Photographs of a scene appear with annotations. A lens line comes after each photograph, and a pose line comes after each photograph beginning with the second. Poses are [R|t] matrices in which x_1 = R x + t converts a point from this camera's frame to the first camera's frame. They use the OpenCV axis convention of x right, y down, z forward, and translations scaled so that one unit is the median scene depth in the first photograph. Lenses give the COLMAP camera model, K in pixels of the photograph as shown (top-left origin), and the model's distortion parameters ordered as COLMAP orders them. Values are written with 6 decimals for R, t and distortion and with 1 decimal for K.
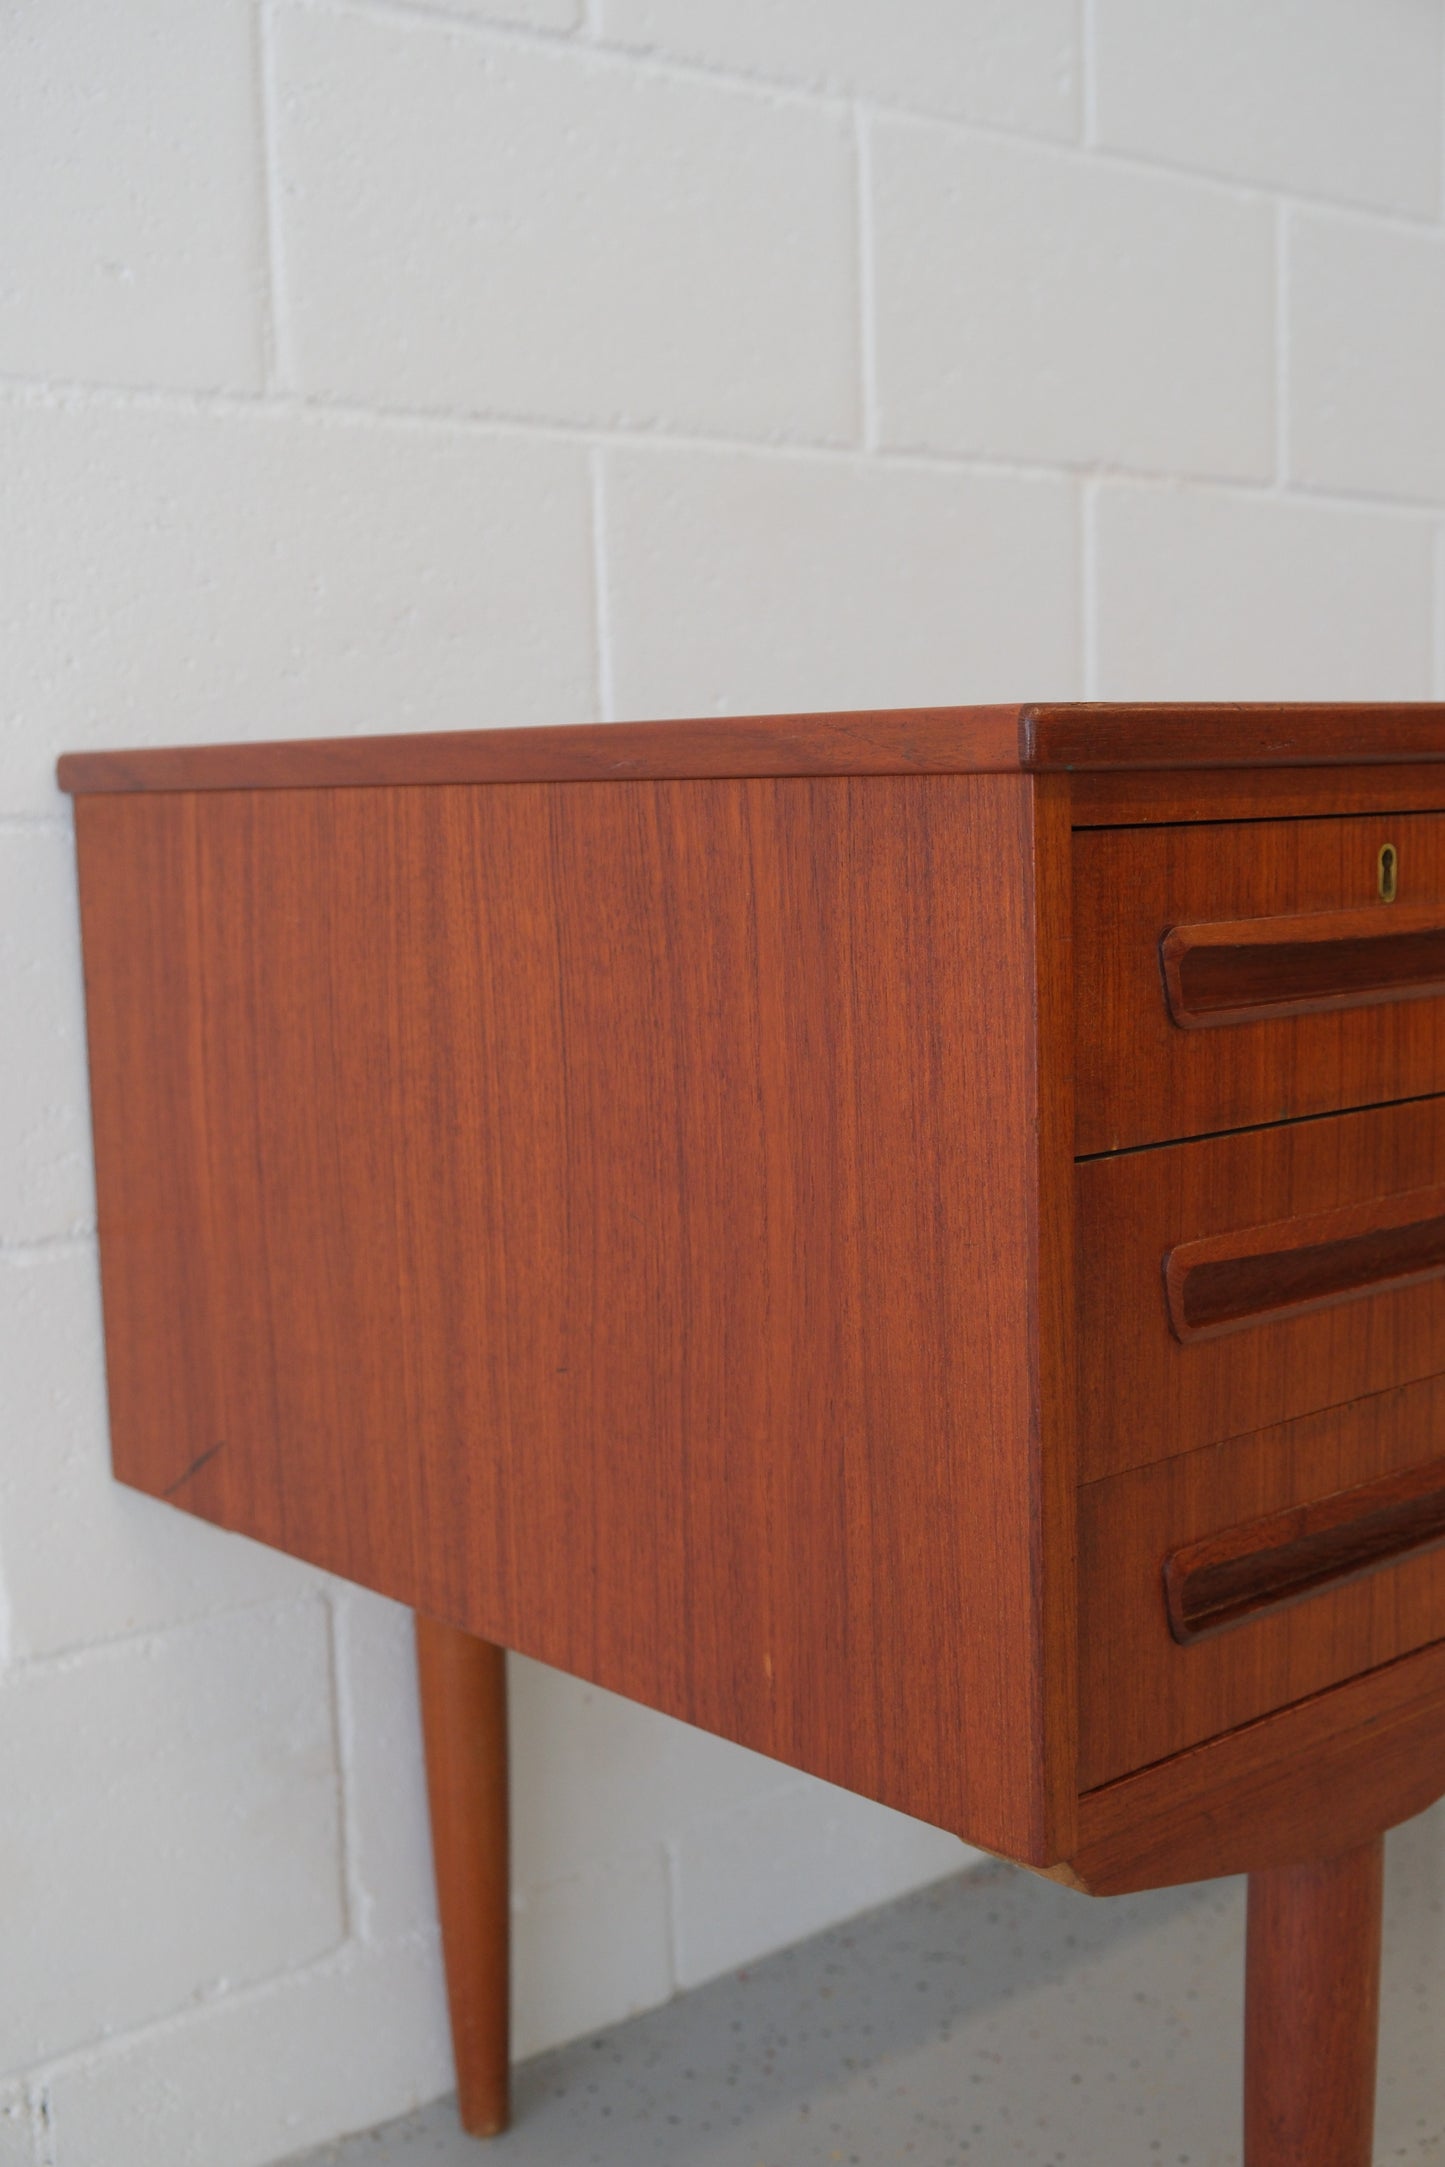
lens RADIAL K [[2502.8, 0, 734.7], [0, 2502.8, 1077.5], [0, 0, 1]] dist [-0.012151, 0.000000]
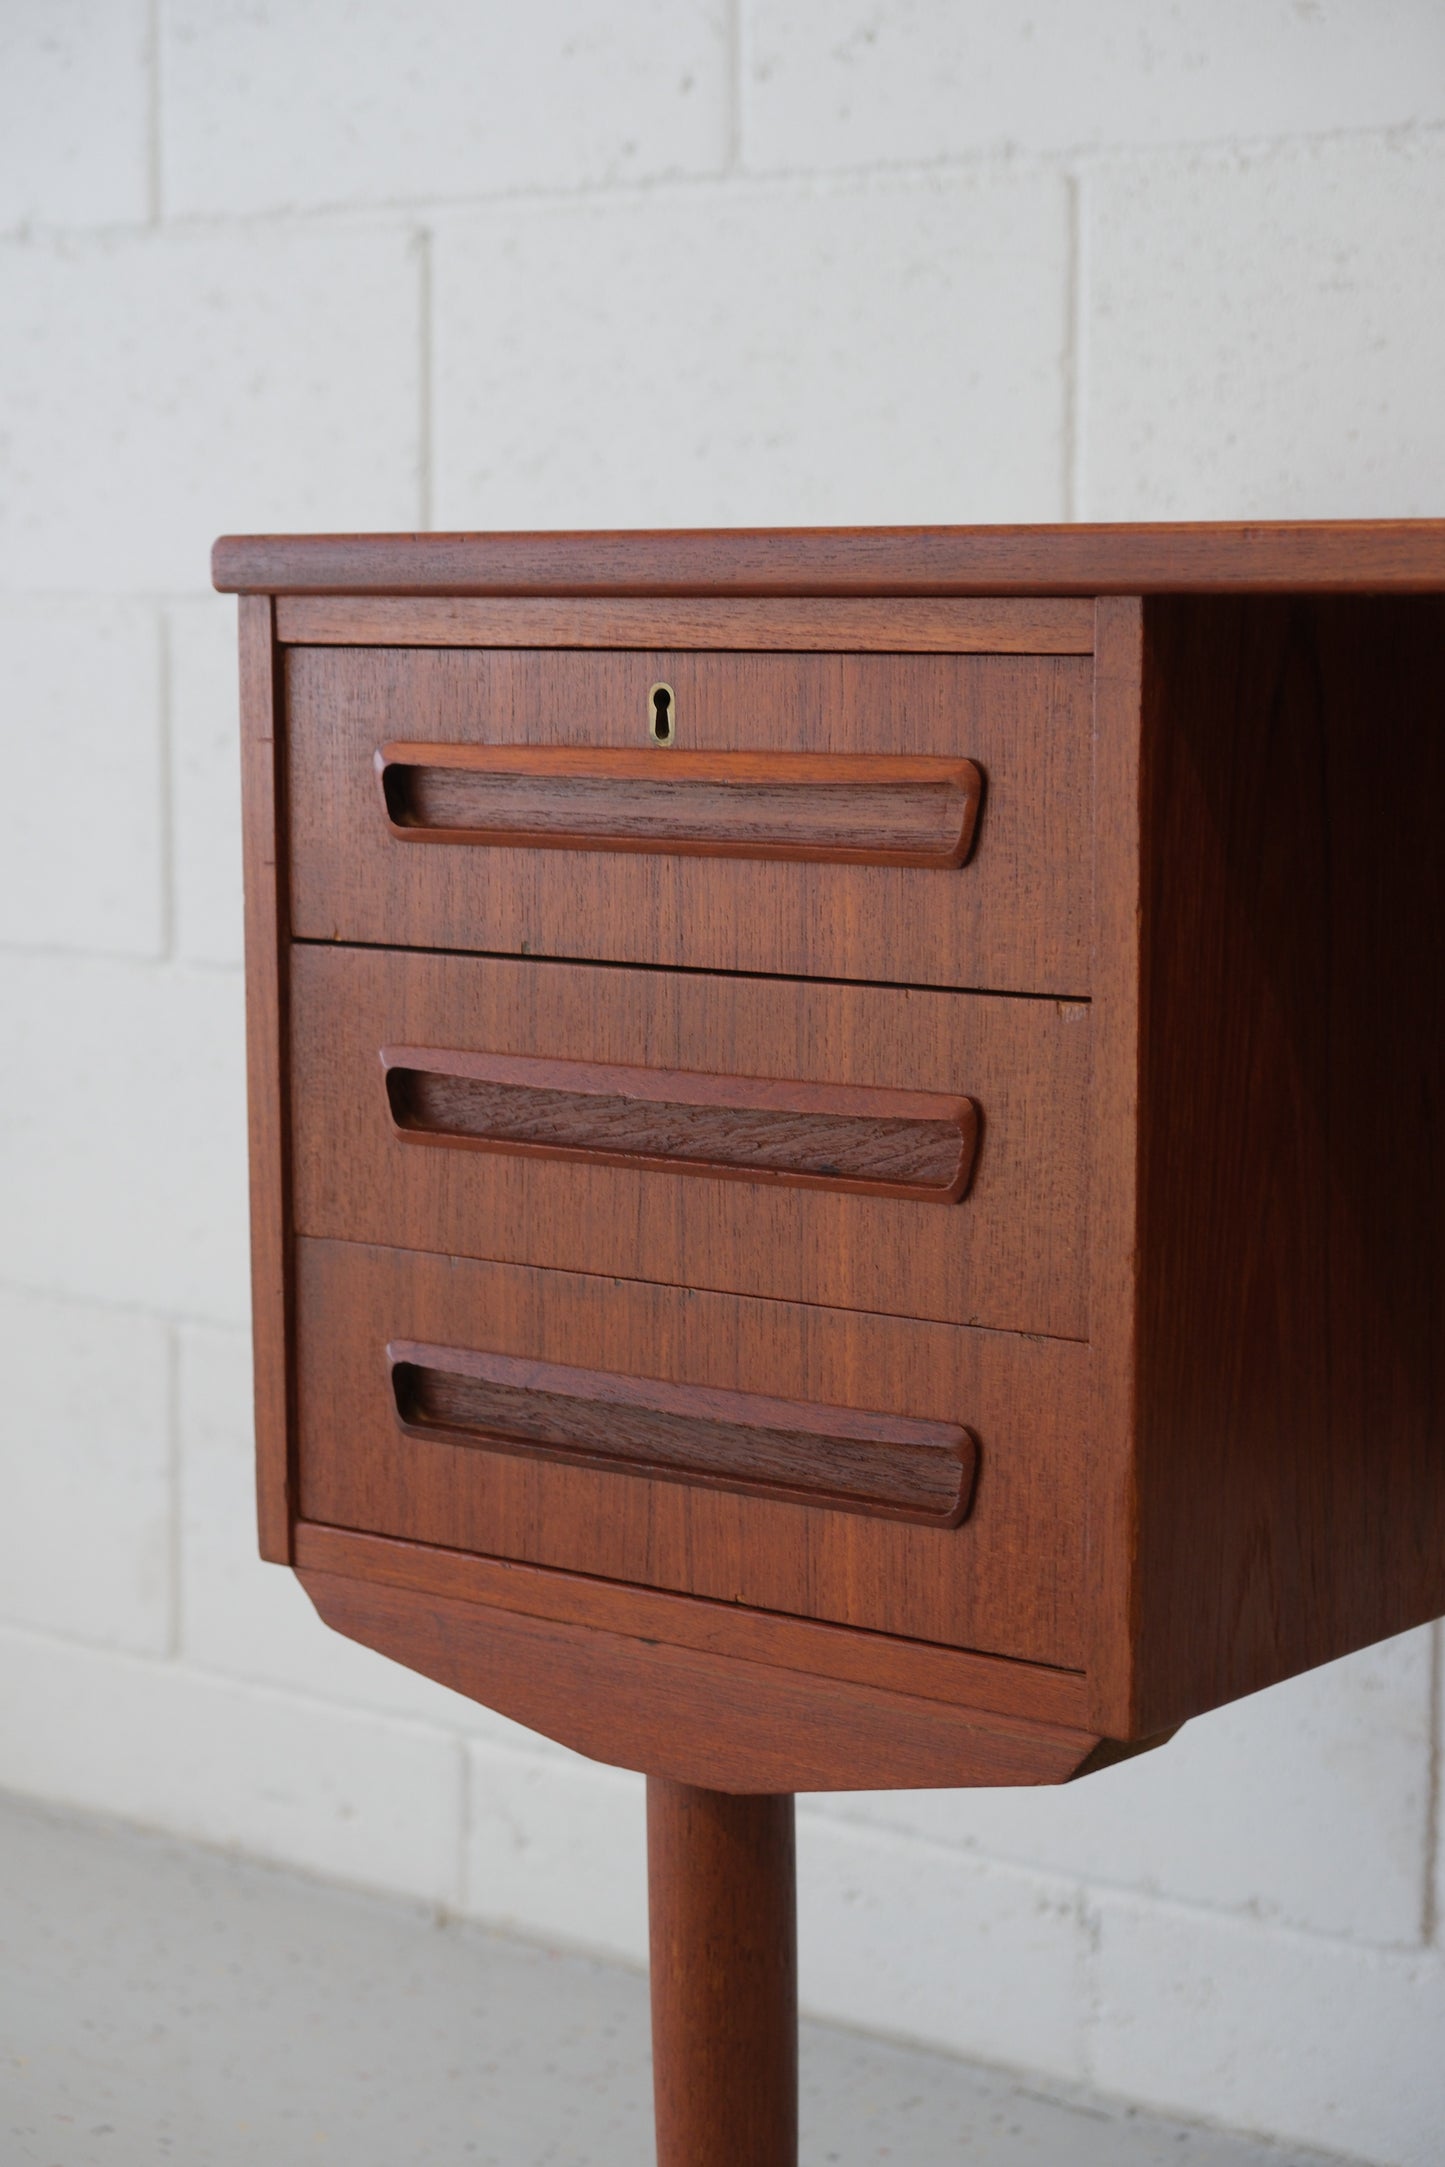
lens RADIAL K [[4213.7, 0, 701.4], [0, 4213.7, 1104.3], [0, 0, 1]] dist [-0.000953, 0.000000]
pose [[0.172035, 0.153965, -0.972984, 1.136444], [-0.118998, 0.983725, 0.134625, -0.095898], [0.977877, 0.092623, 0.187557, 0.468343]]
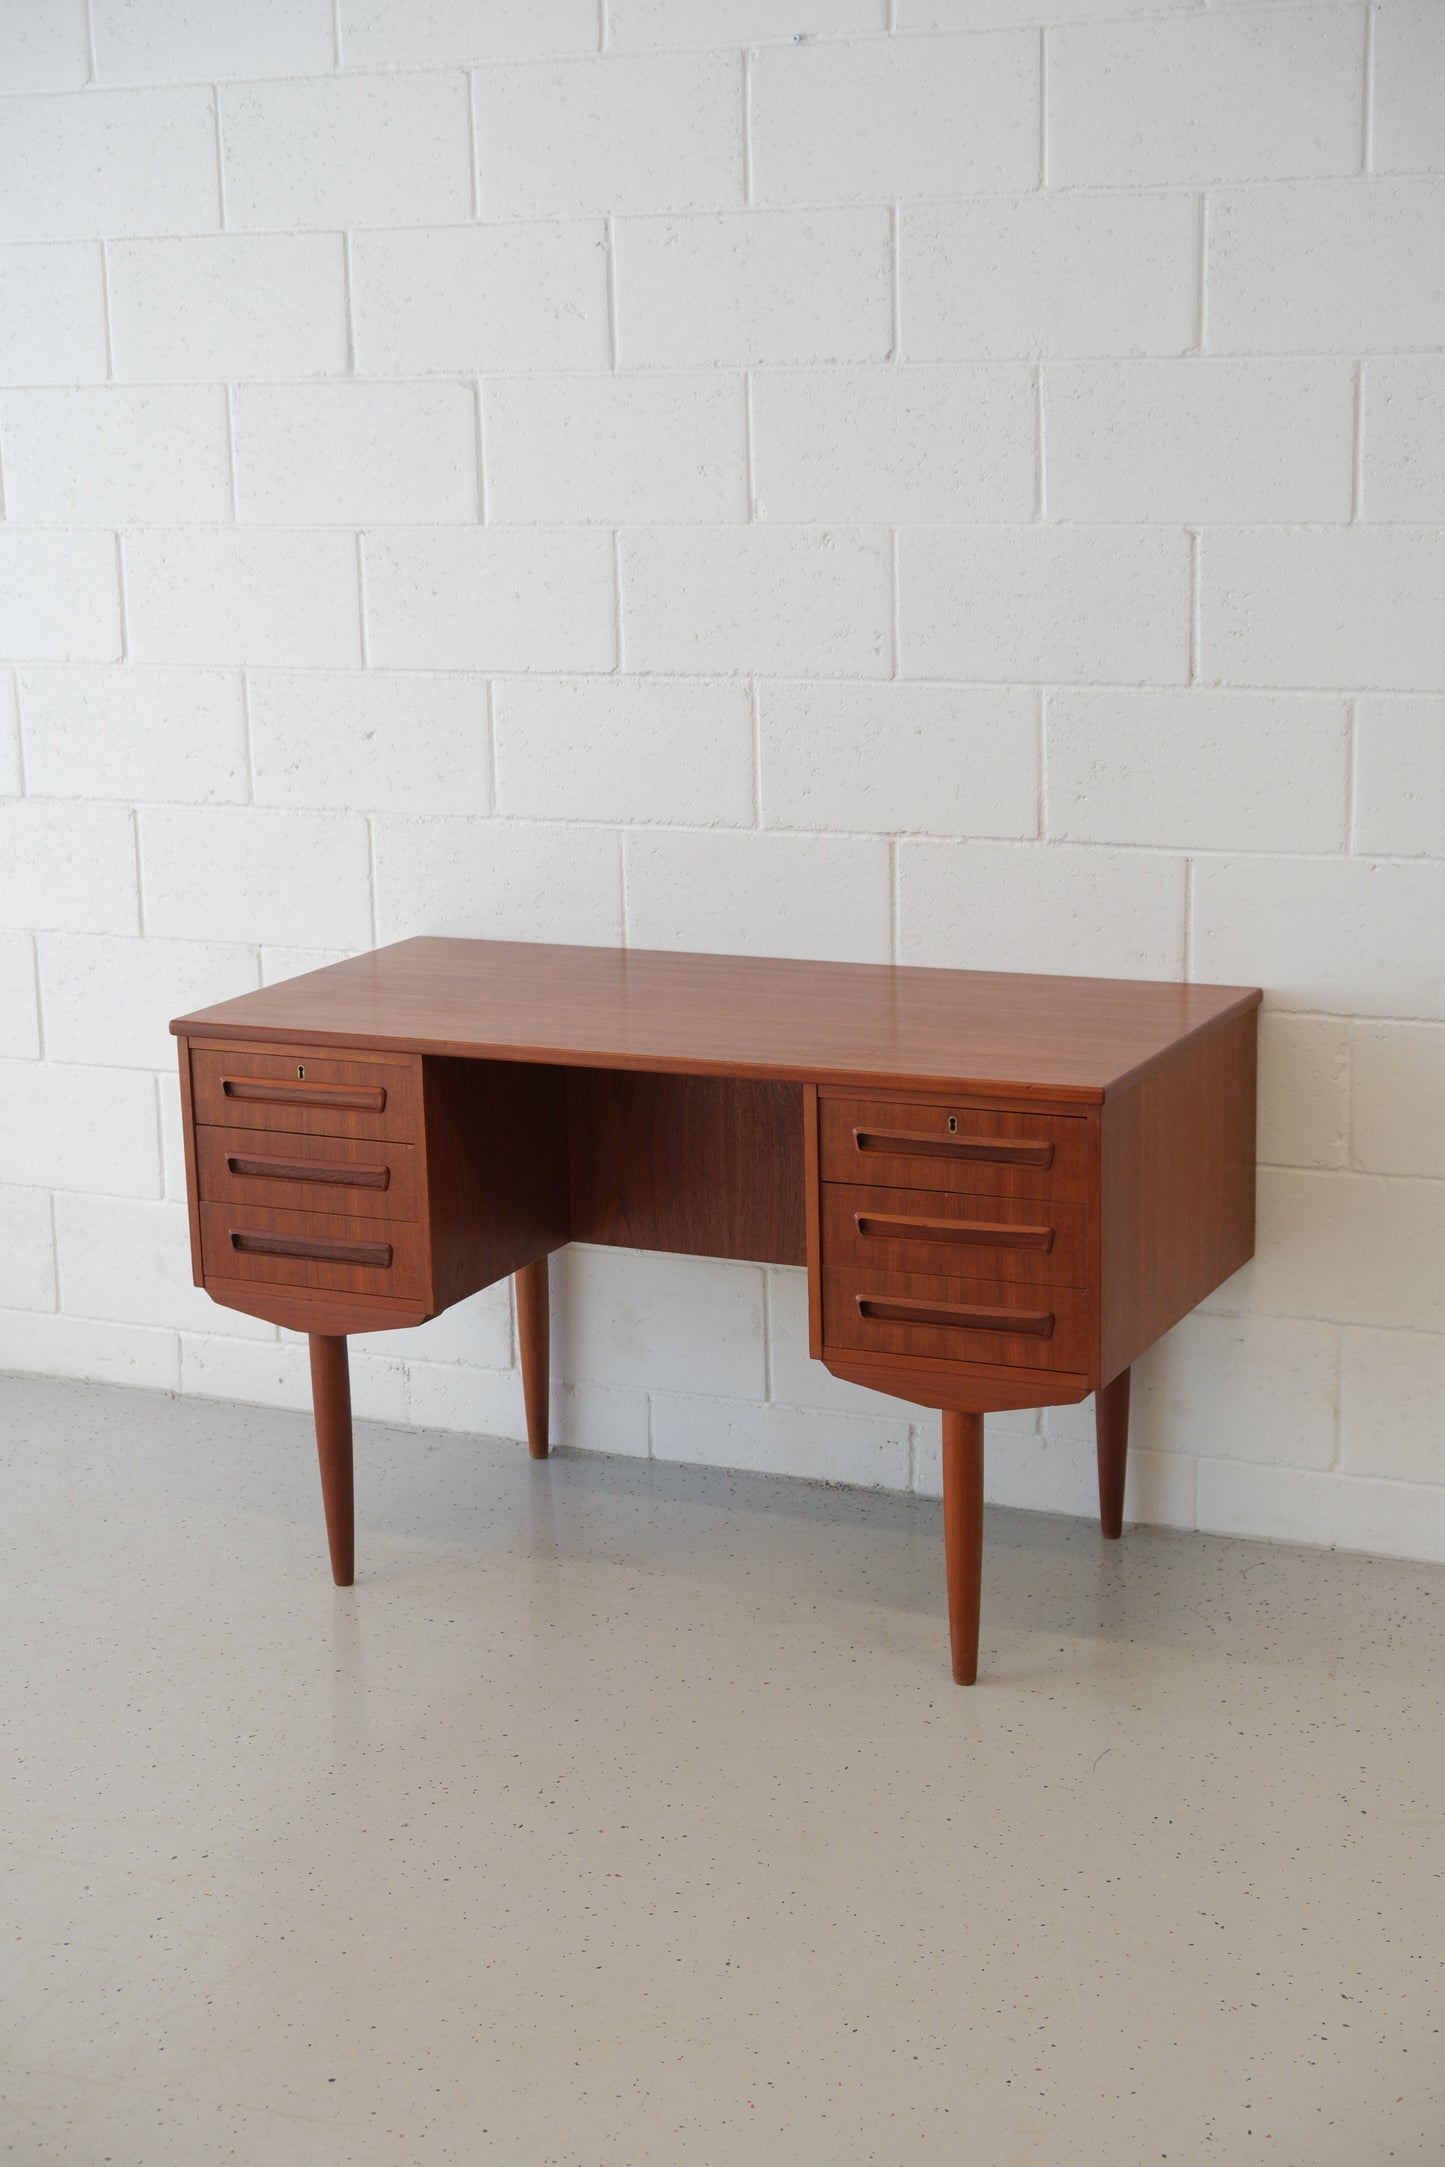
lens RADIAL K [[3396.4, 0, 707.3], [0, 3396.4, 1051.0], [0, 0, 1]] dist [0.034506, 0.000000]
pose [[0.392572, 0.209274, -0.895596, 3.151661], [-0.092766, 0.977812, 0.187823, -0.702481], [0.915031, 0.009347, 0.403275, -0.296994]]
